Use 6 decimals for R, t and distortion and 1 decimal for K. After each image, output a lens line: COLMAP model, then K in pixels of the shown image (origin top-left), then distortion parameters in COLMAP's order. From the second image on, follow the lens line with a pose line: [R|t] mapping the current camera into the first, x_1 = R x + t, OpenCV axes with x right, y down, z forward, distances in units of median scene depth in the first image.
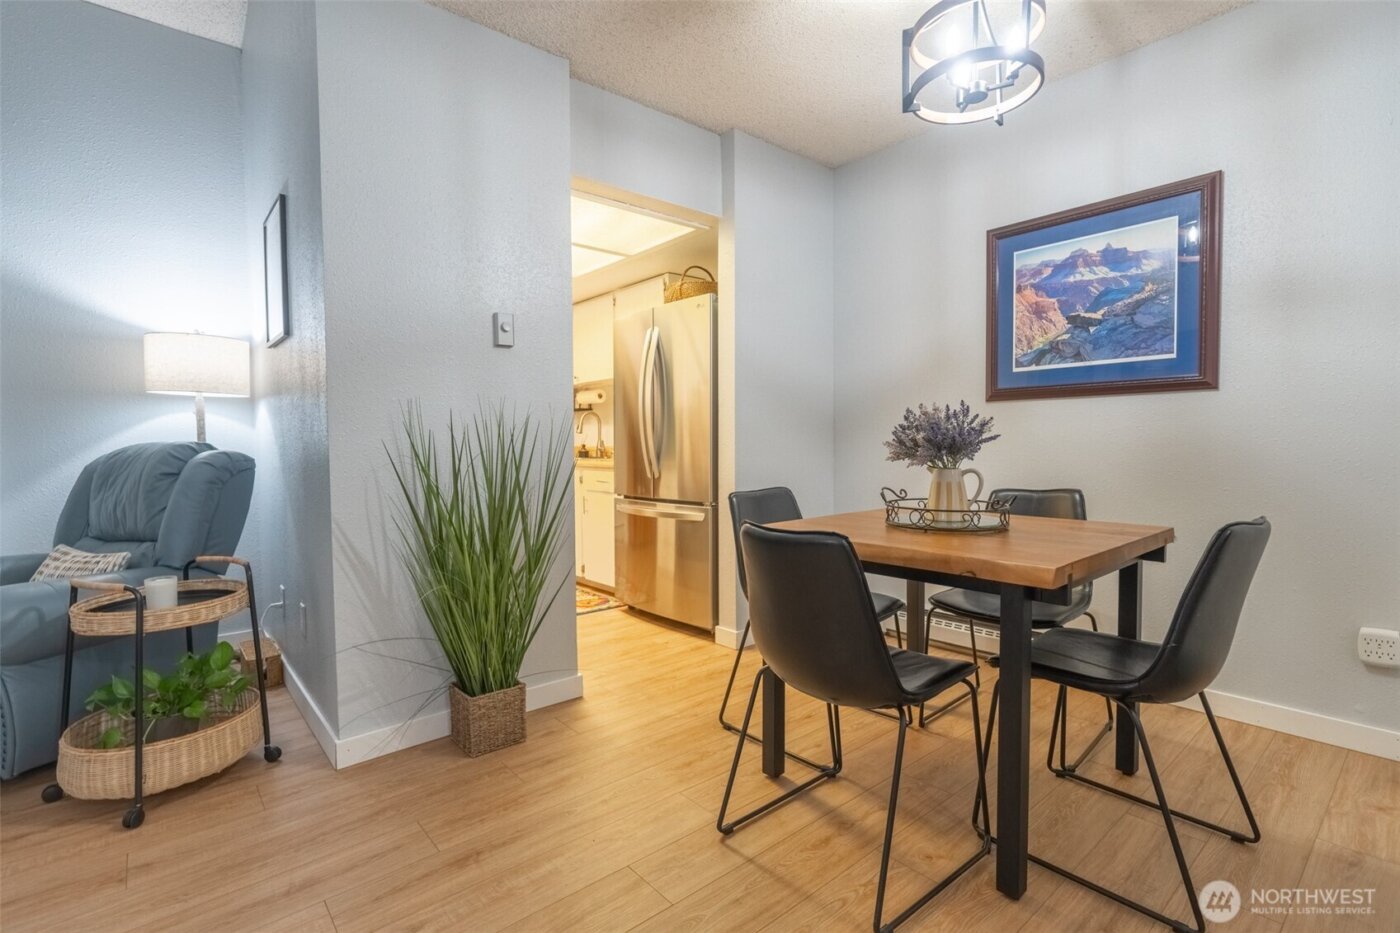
lens RADIAL K [[661.8, 0, 696.1], [0, 661.8, 468.4], [0, 0, 1]] dist [-0.001634, -0.000067]
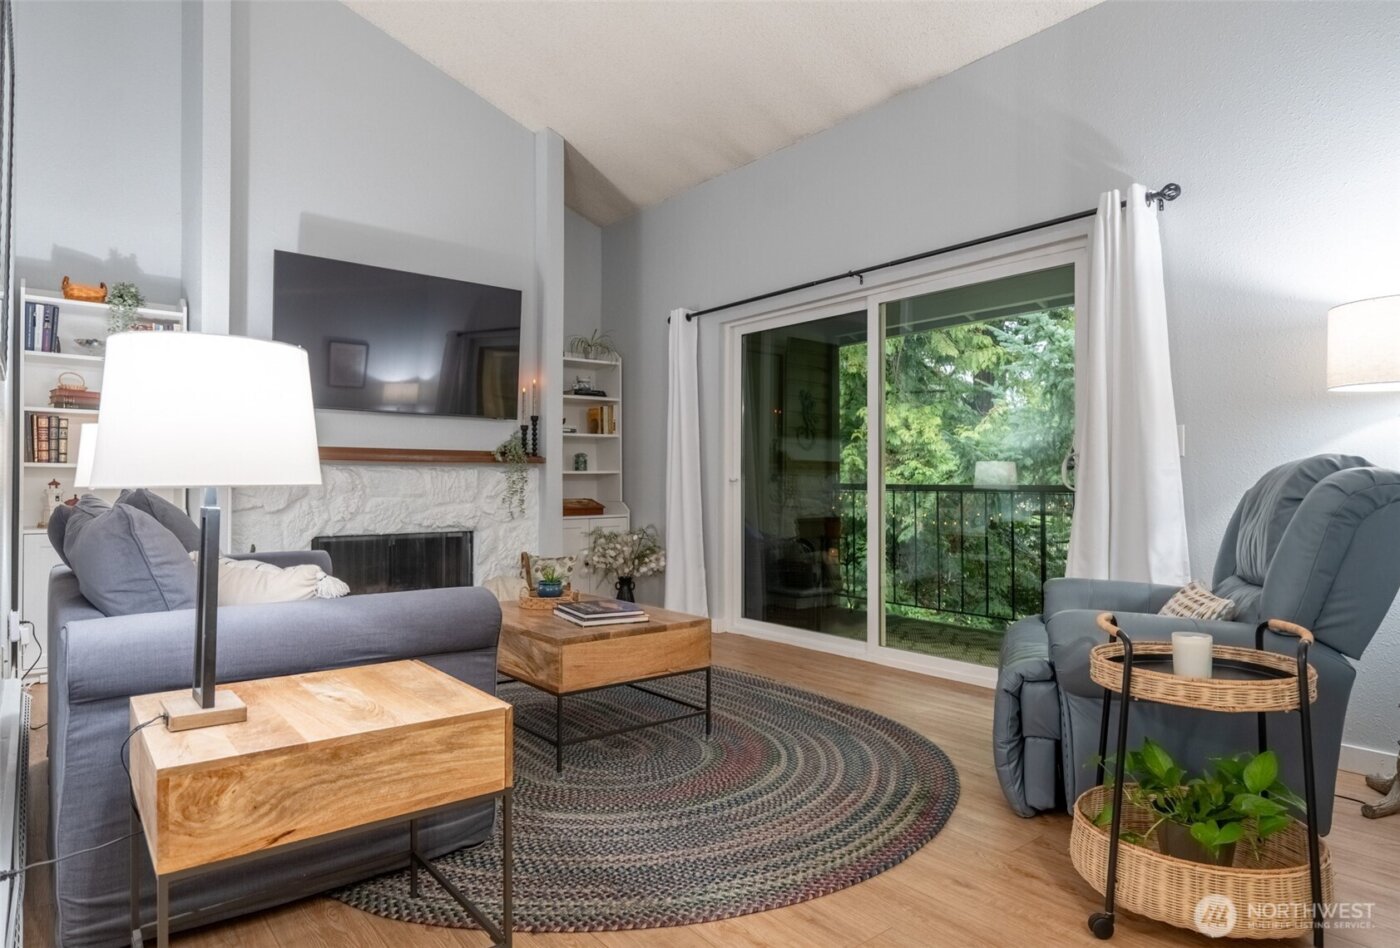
lens RADIAL K [[806.2, 0, 687.4], [0, 806.2, 473.3], [0, 0, 1]] dist [-0.001944, 0.000402]
pose [[-0.029935, -0.004222, -0.999543, 0.088389], [-0.042784, 0.999080, -0.002939, 0.009278], [0.998636, 0.042676, -0.030088, 0.354035]]
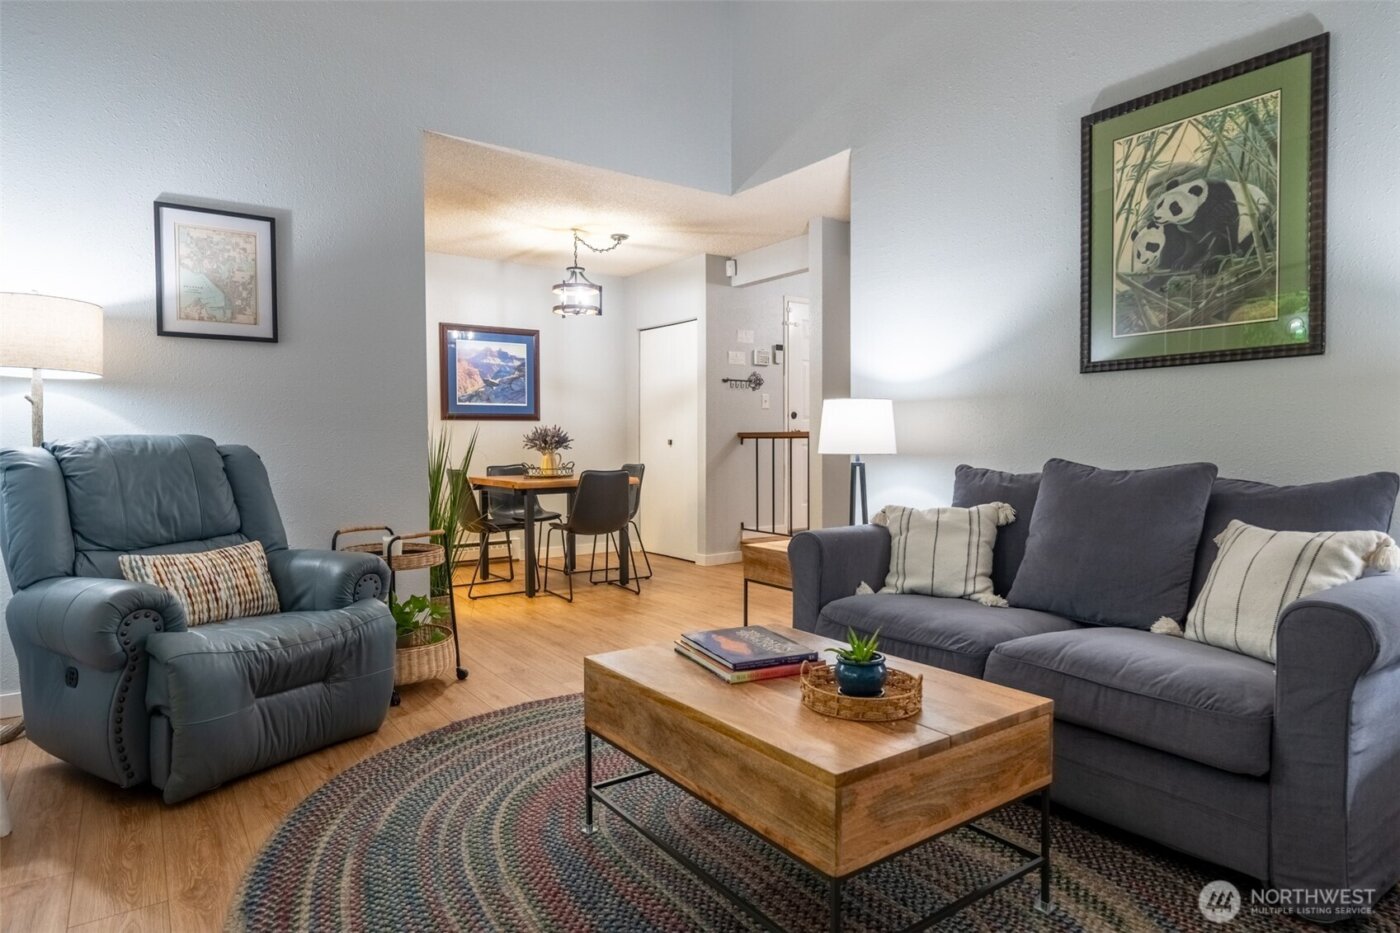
lens RADIAL K [[807.1, 0, 699.7], [0, 807.1, 462.9], [0, 0, 1]] dist [-0.001642, -0.000926]
pose [[0.085137, -0.018052, 0.996206, -1.896919], [0.043604, 0.998945, 0.014376, 0.014158], [-0.995415, 0.042214, 0.085835, 0.167482]]
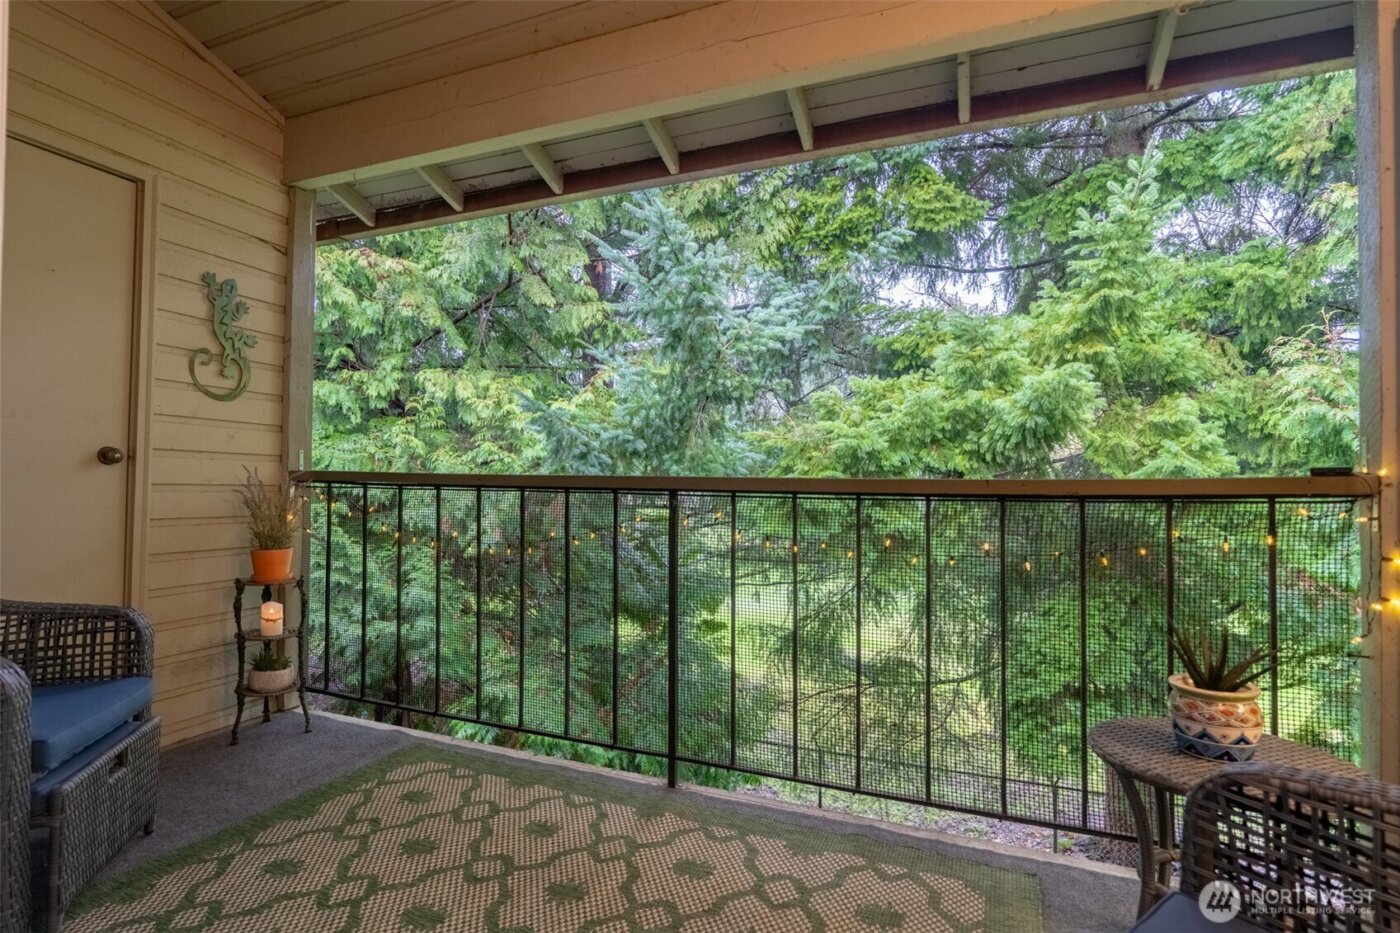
lens RADIAL K [[692.5, 0, 697.2], [0, 692.5, 468.3], [0, 0, 1]] dist [0.027785, 0.000153]
pose [[0.450469, 0.000562, -0.892792, -1.232851], [-0.054413, 0.998158, -0.026827, 0.004667], [0.891132, 0.060664, 0.449670, 0.838265]]
